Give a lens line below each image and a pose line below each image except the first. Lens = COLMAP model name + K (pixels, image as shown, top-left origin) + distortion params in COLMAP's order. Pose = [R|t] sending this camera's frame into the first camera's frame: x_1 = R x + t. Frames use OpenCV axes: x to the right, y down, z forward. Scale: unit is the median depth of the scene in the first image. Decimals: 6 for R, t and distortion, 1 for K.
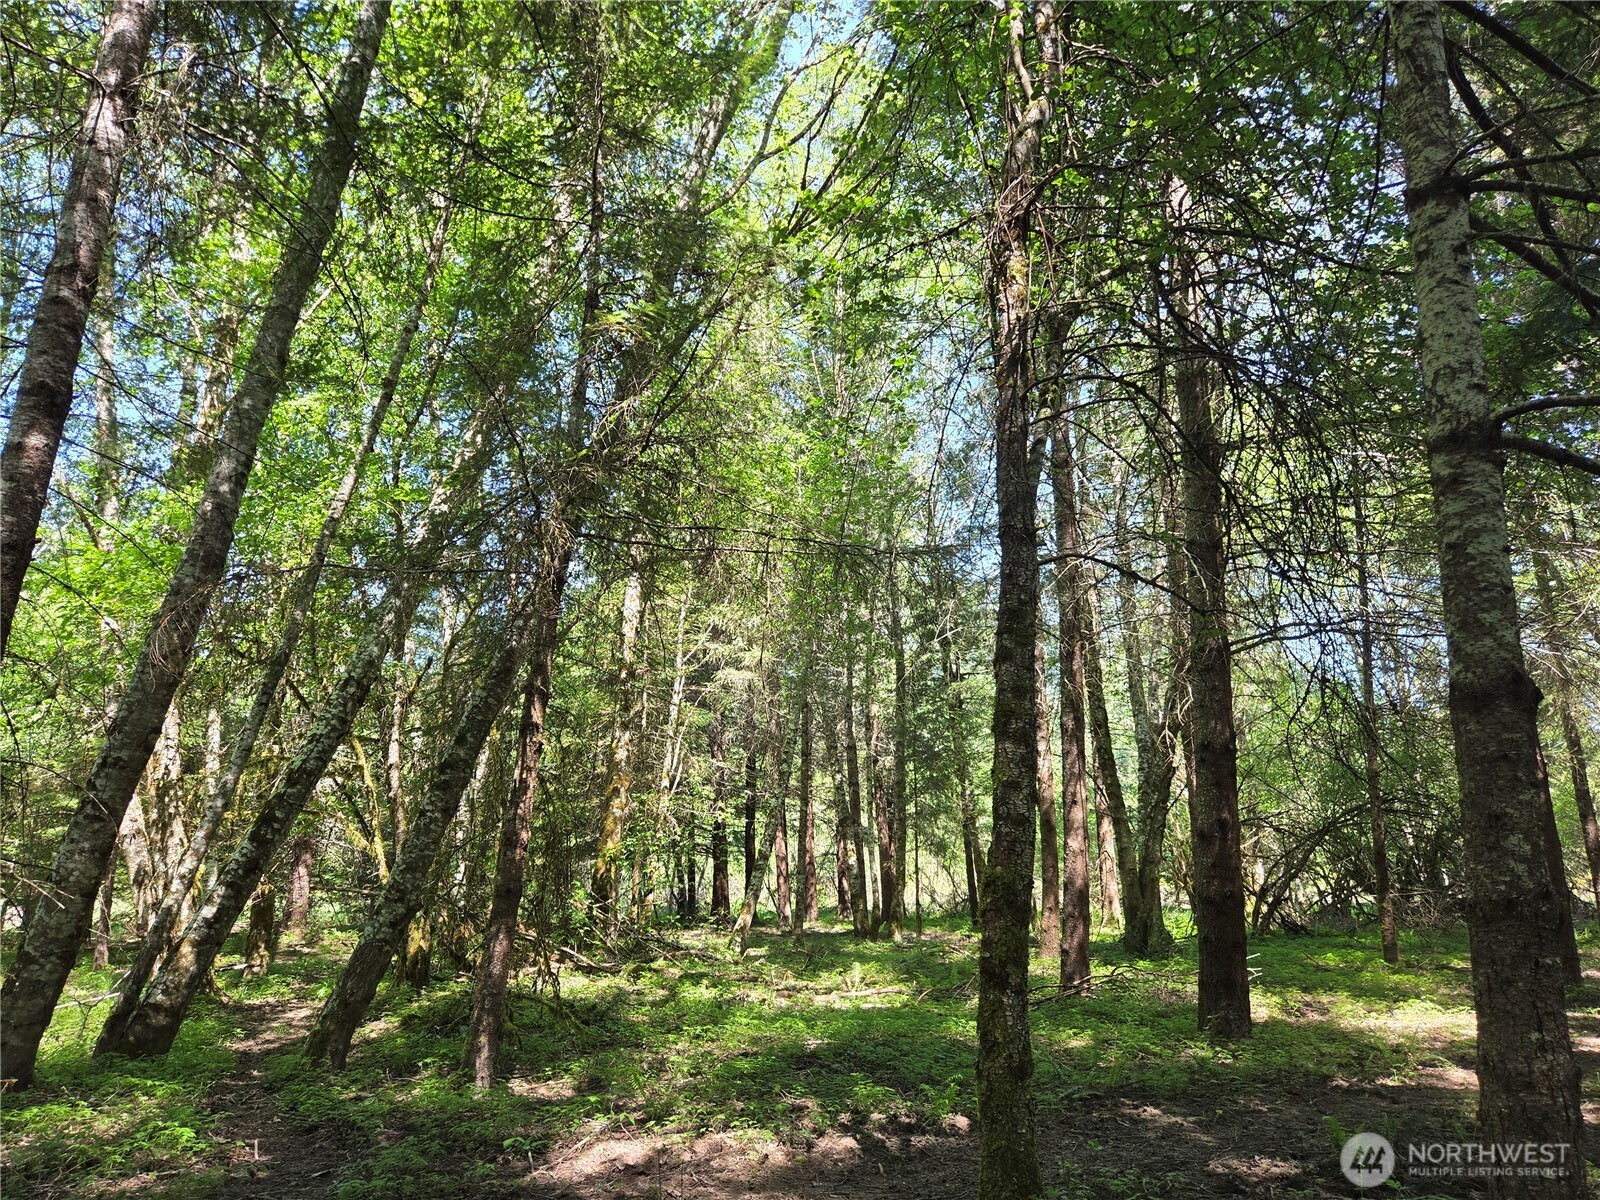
lens RADIAL K [[1063.3, 0, 791.6], [0, 1063.3, 604.7], [0, 0, 1]] dist [0.068716, -0.053330]
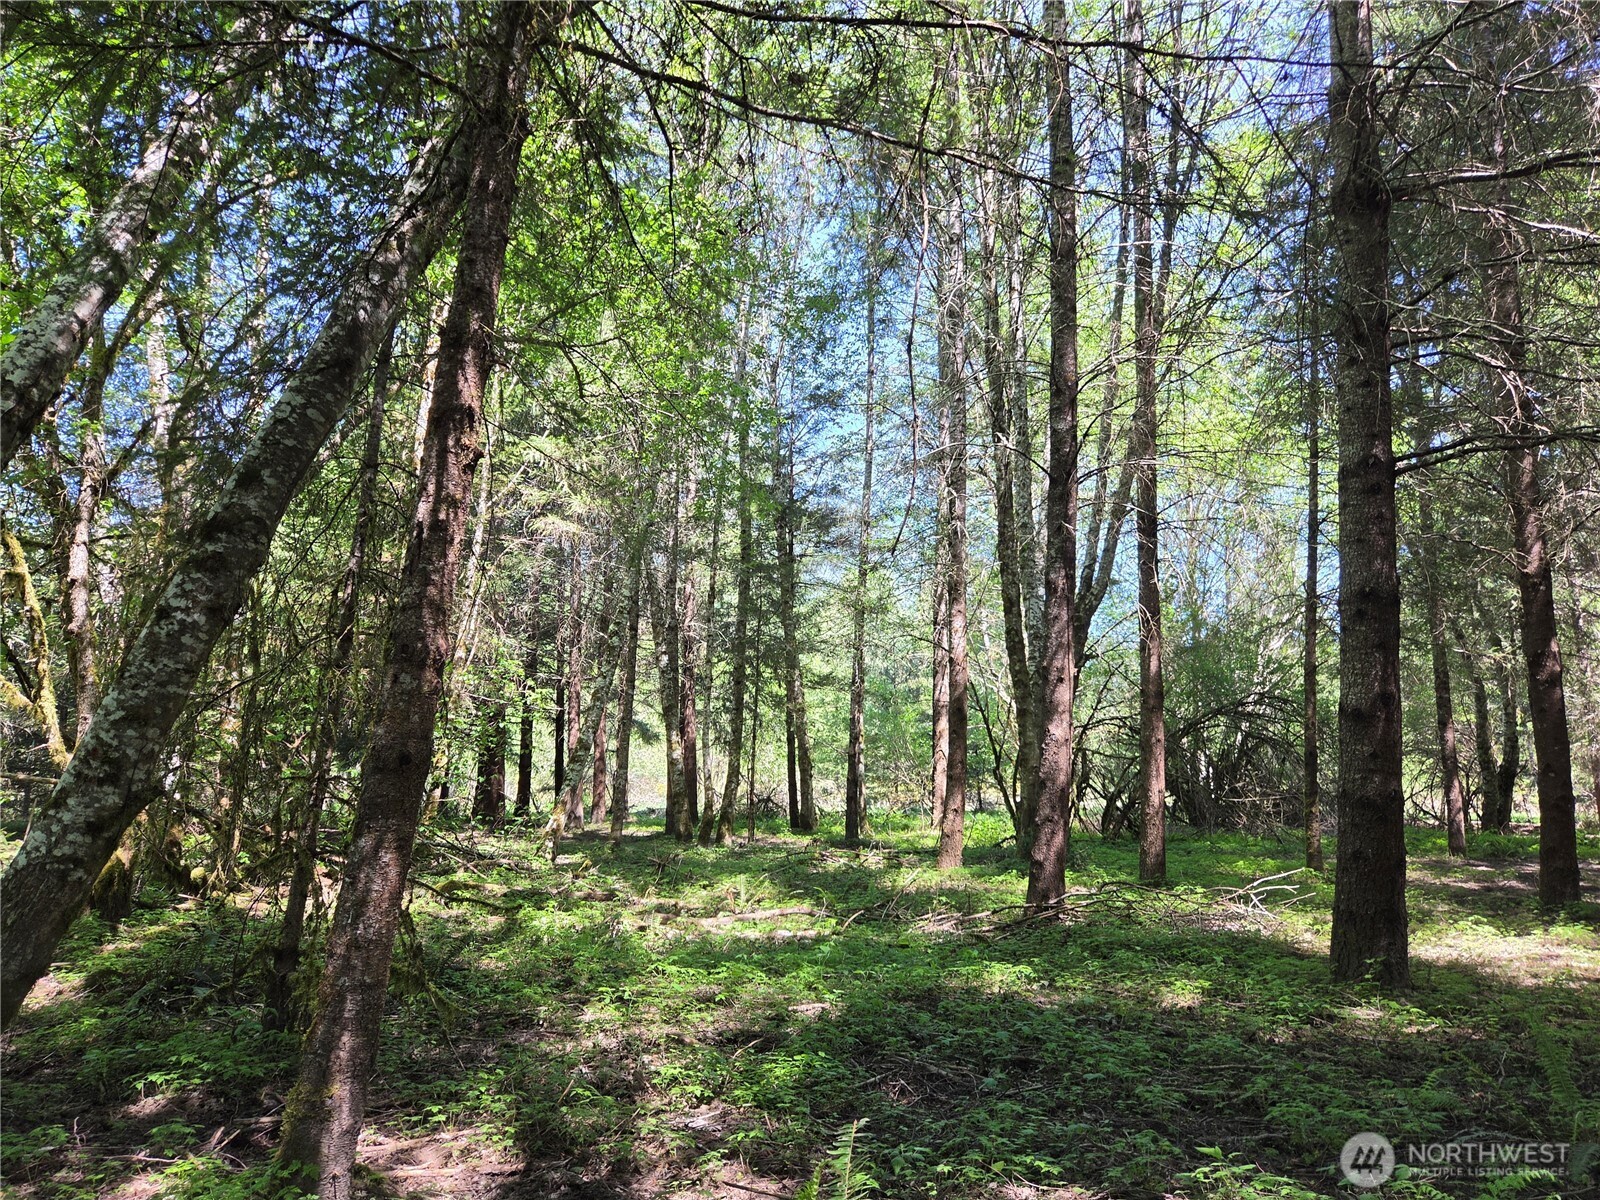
lens RADIAL K [[1063.3, 0, 806.5], [0, 1063.3, 592.7], [0, 0, 1]] dist [0.068716, -0.053330]
pose [[0.967096, 0.061656, 0.246828, -0.110283], [-0.080257, 0.994586, 0.066014, 0.078588], [-0.241421, -0.083652, 0.966808, 0.270312]]
